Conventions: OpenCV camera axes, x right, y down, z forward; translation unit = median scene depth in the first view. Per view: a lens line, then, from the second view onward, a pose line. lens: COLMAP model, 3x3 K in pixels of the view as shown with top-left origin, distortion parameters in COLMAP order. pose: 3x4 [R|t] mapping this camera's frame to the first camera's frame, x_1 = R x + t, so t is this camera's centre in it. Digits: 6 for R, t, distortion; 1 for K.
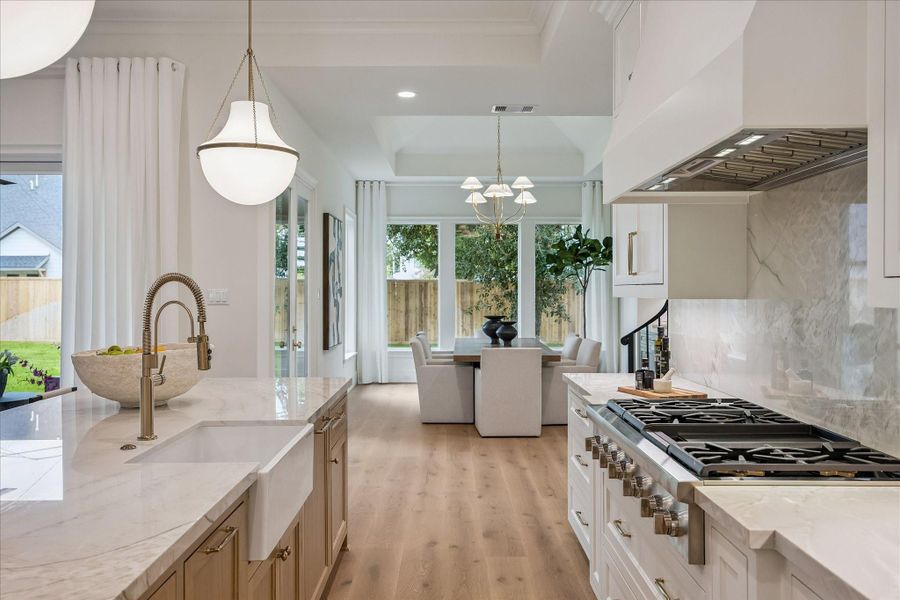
lens RADIAL K [[737.4, 0, 447.1], [0, 737.4, 270.8], [0, 0, 1]] dist [-0.017236, -0.002361]
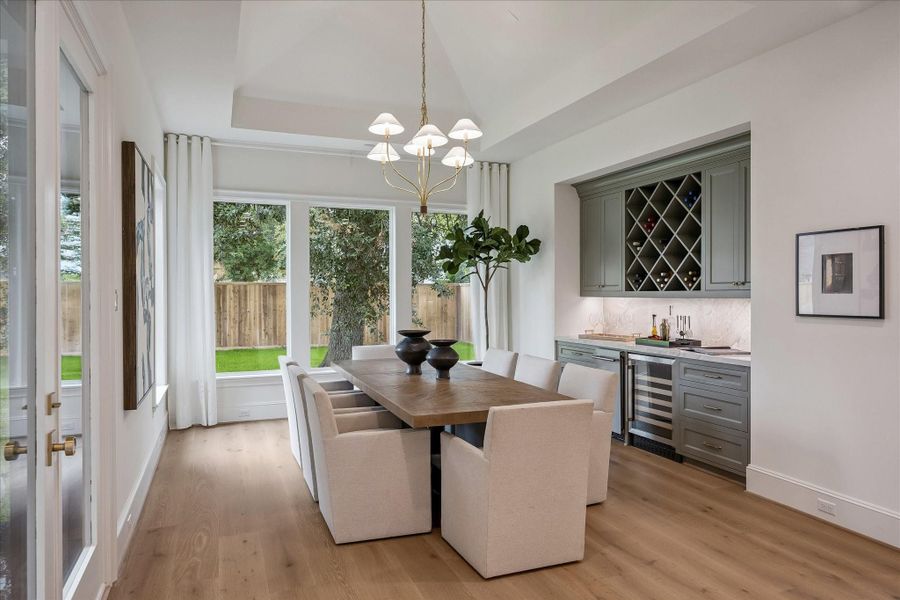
lens RADIAL K [[583.4, 0, 444.4], [0, 583.4, 293.4], [0, 0, 1]] dist [0.008511, 0.000549]
pose [[0.931740, -0.001685, 0.363122, -0.085175], [-0.008320, 0.999628, 0.025987, 0.011142], [-0.363031, -0.027234, 0.931379, 0.427439]]
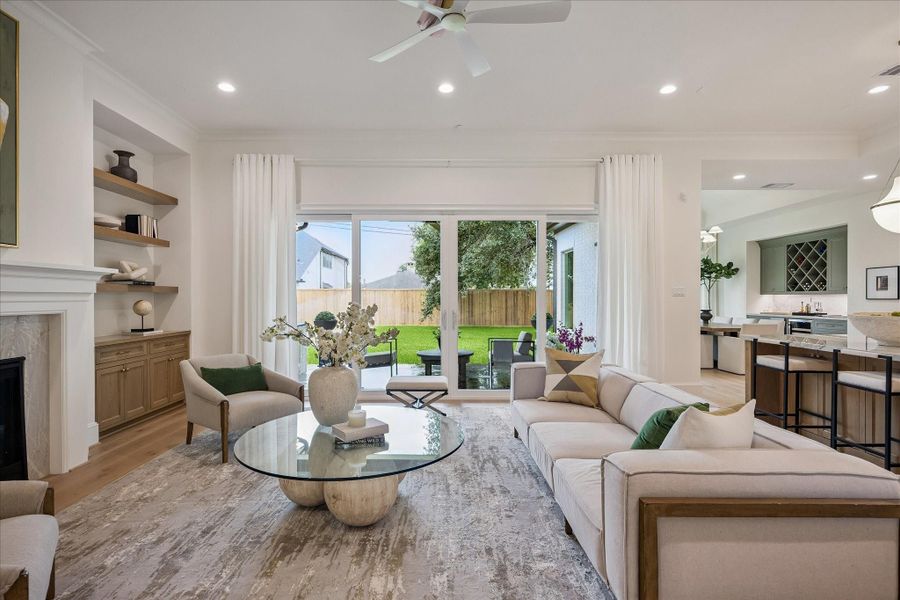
lens RADIAL K [[446.8, 0, 447.2], [0, 446.8, 301.1], [0, 0, 1]] dist [0.007005, -0.000671]
pose [[0.999519, -0.003131, 0.030843, -0.459183], [0.002129, 0.999471, 0.032456, 0.009945], [-0.030928, -0.032374, 0.998997, -0.030550]]
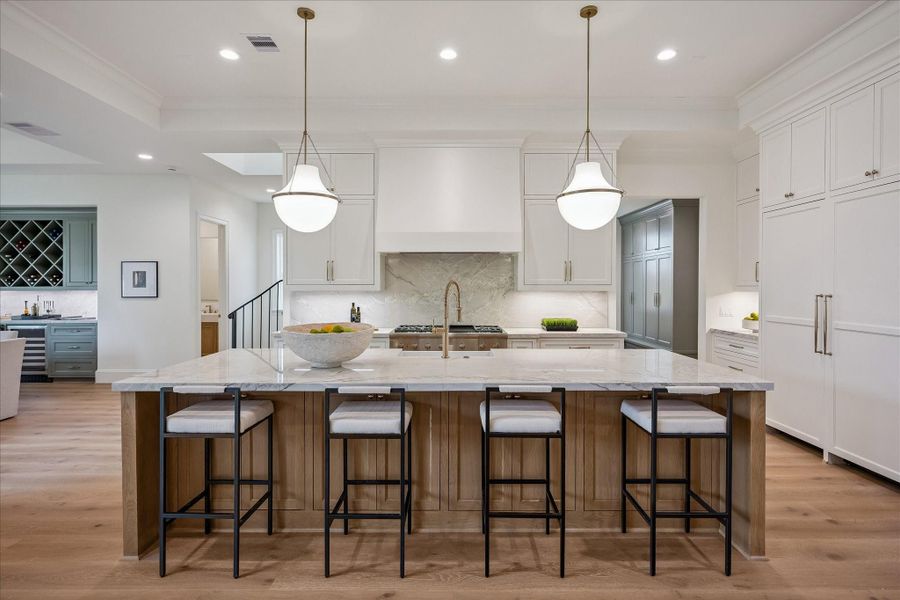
lens RADIAL K [[455.9, 0, 464.9], [0, 455.9, 284.5], [0, 0, 1]] dist [-0.006296, 0.000407]
pose [[-0.019150, -0.001190, 0.999816, -0.399696], [-0.023362, 0.999727, 0.000742, 0.002343], [-0.999544, -0.023343, -0.019172, 0.214790]]
